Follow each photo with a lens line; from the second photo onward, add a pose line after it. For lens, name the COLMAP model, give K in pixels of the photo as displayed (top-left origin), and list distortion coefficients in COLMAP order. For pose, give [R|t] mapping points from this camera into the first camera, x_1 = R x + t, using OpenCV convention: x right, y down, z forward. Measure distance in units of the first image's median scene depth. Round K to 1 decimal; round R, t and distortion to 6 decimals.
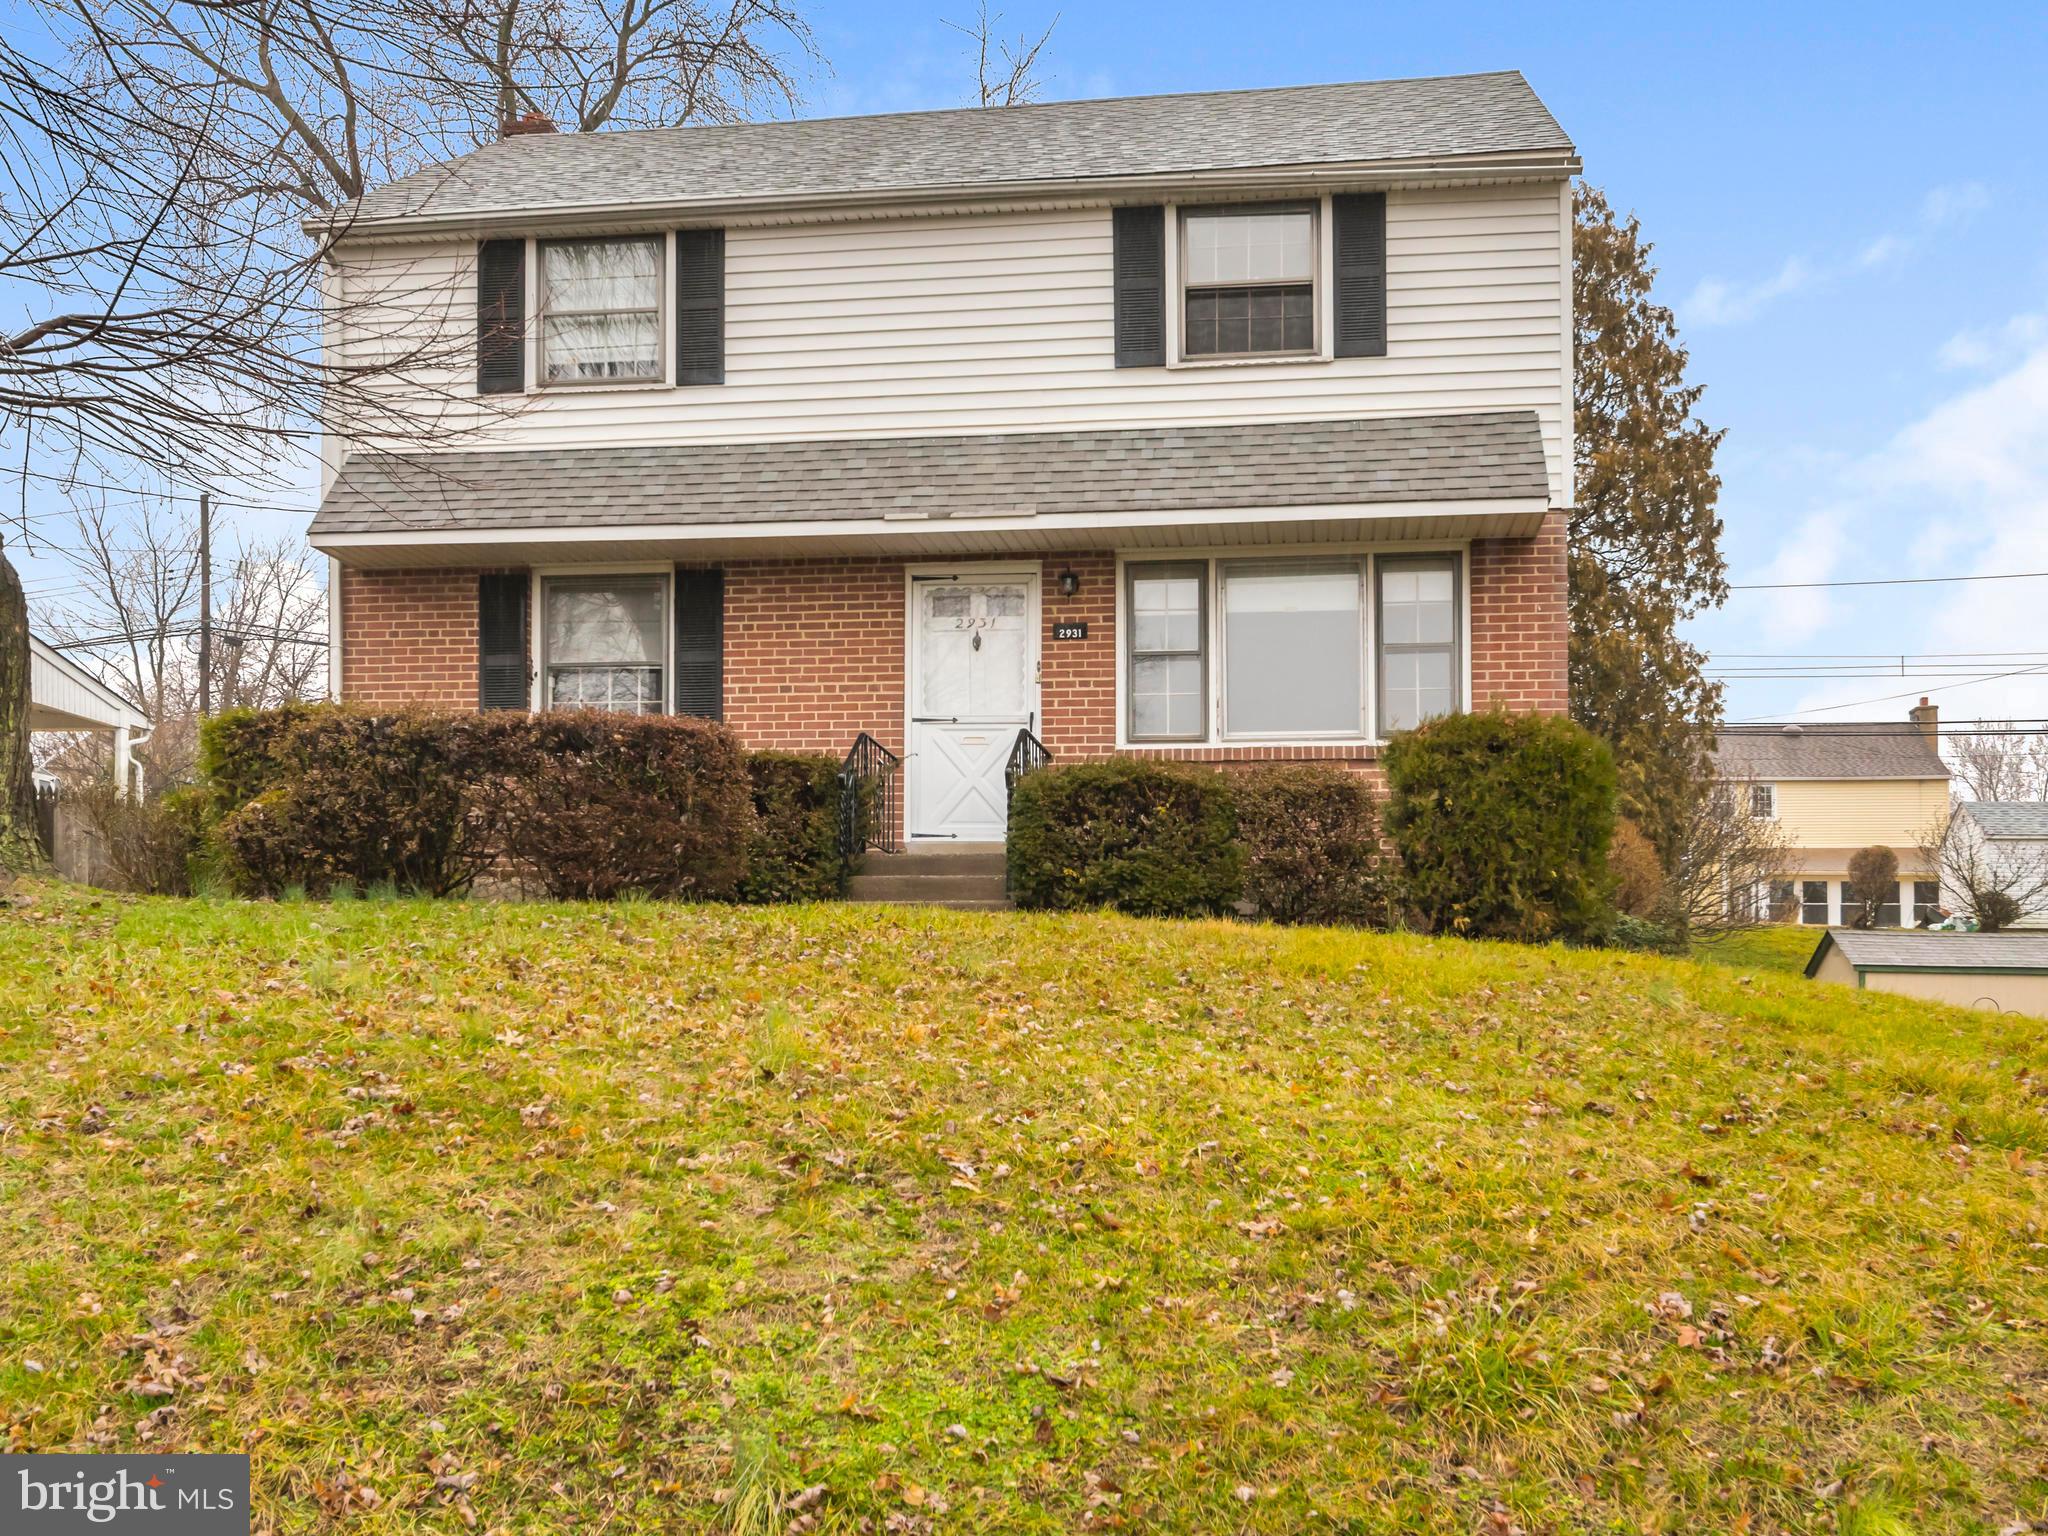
lens RADIAL K [[1488.2, 0, 1023.0], [0, 1488.2, 770.0], [0, 0, 1]] dist [-0.003409, -0.005580]
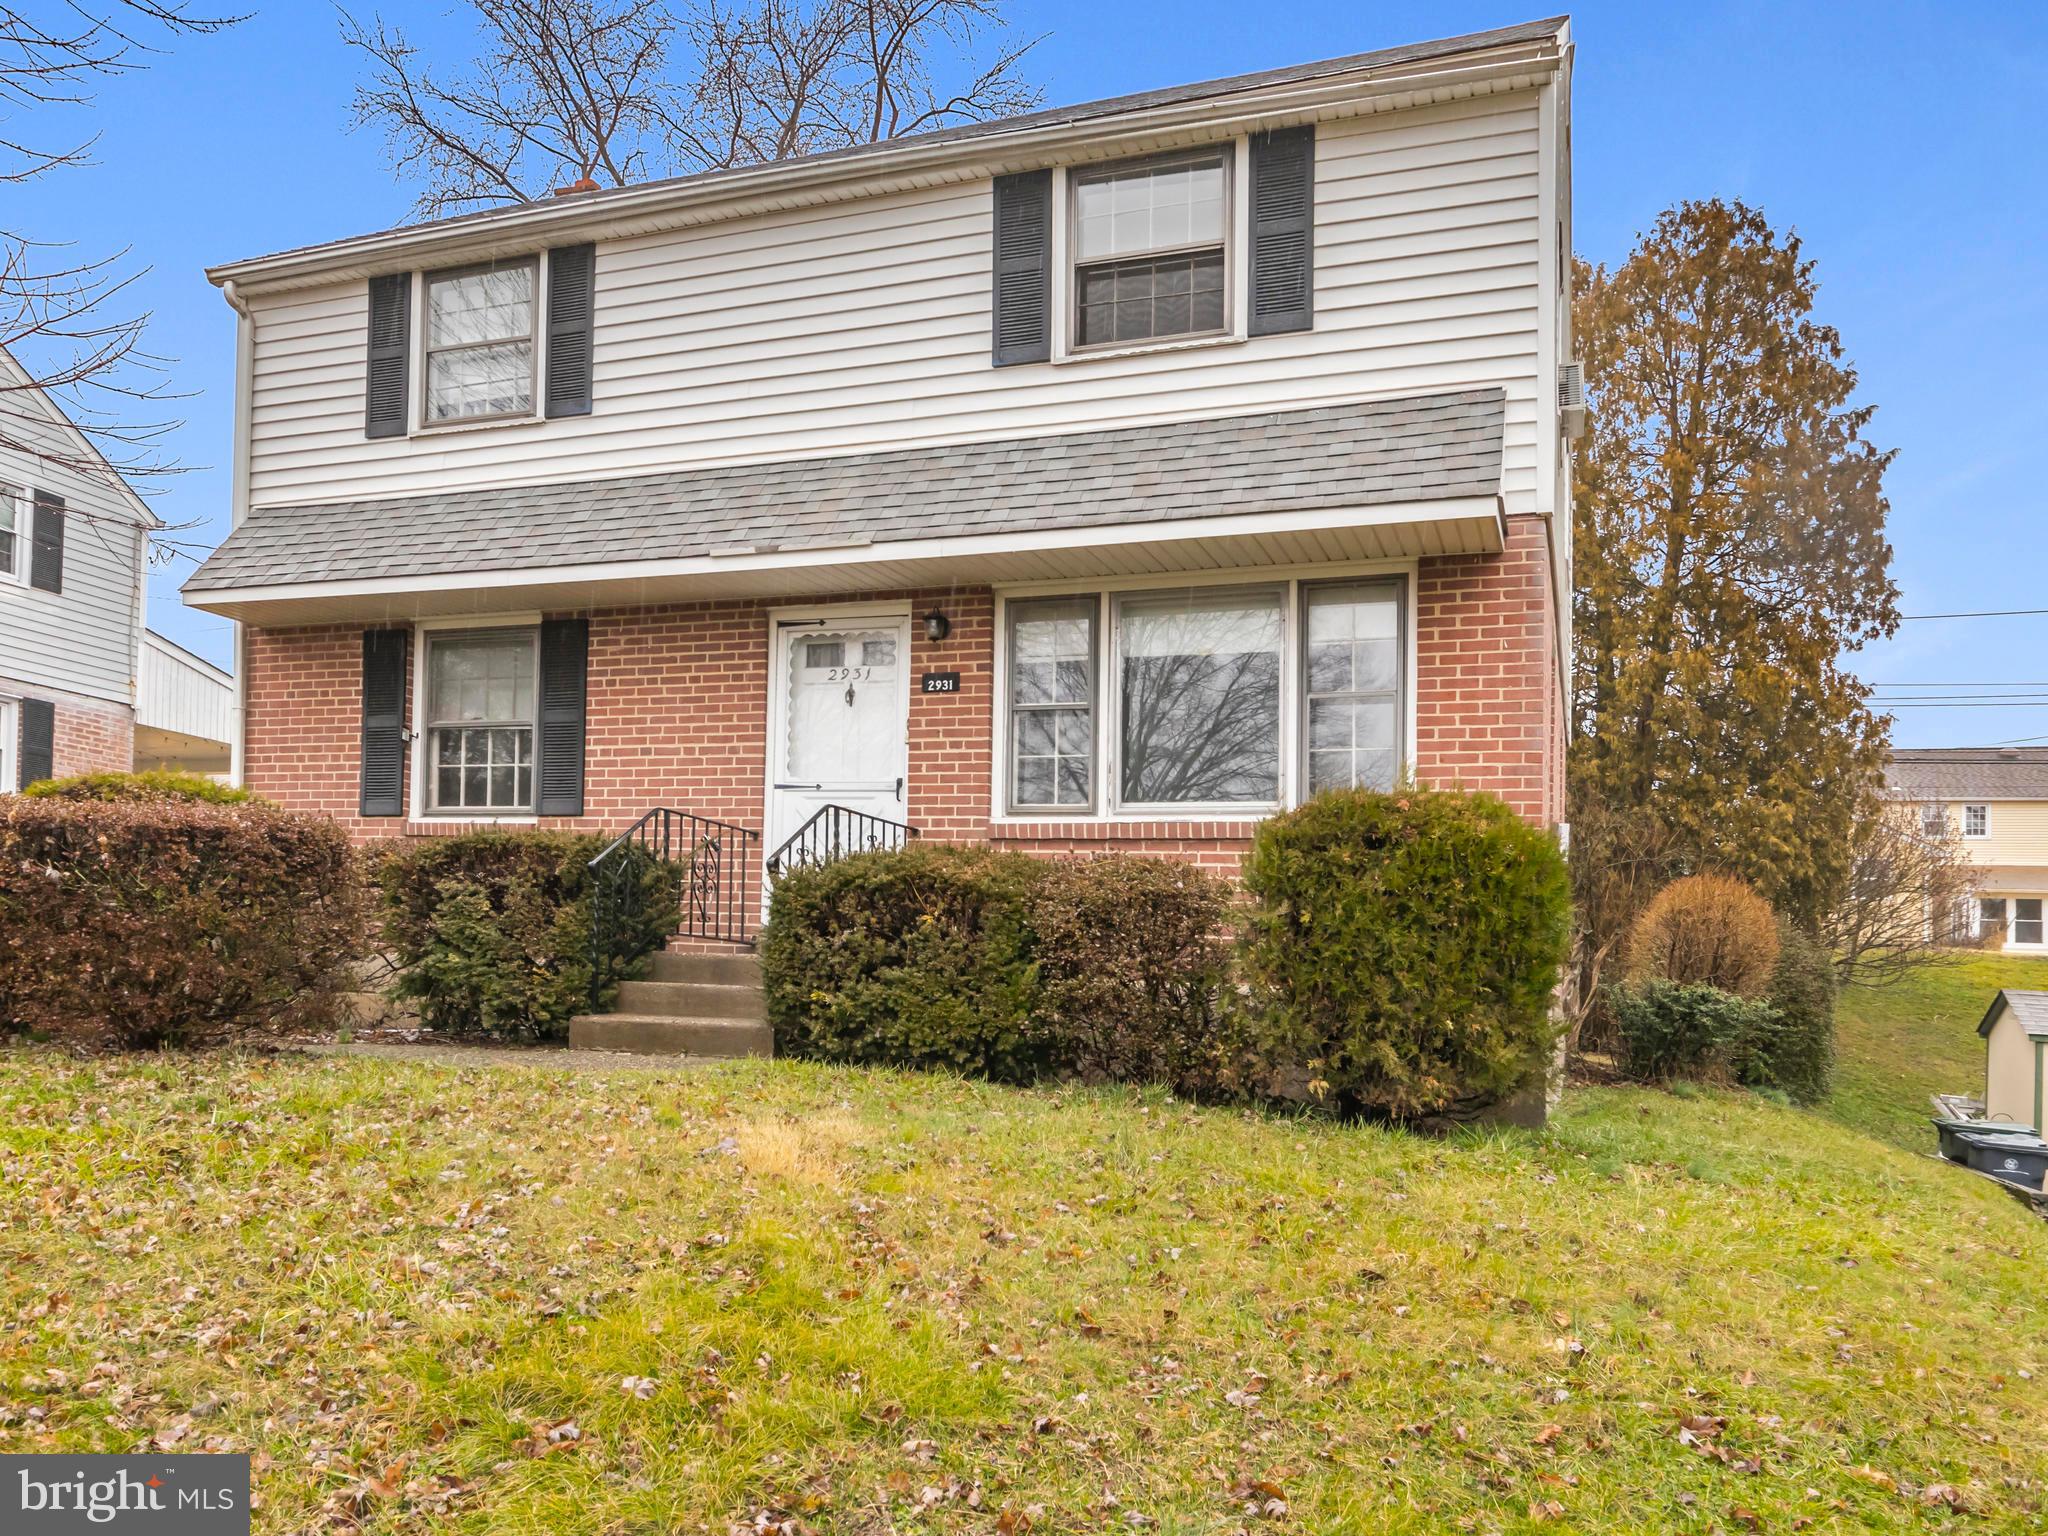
lens RADIAL K [[1259.7, 0, 1058.2], [0, 1259.7, 799.0], [0, 0, 1]] dist [-0.006666, 0.000872]
pose [[0.985241, 0.001386, -0.171167, 0.215274], [0.000048, 0.999965, 0.008375, -0.032361], [0.171173, -0.008259, 0.985206, 0.299012]]
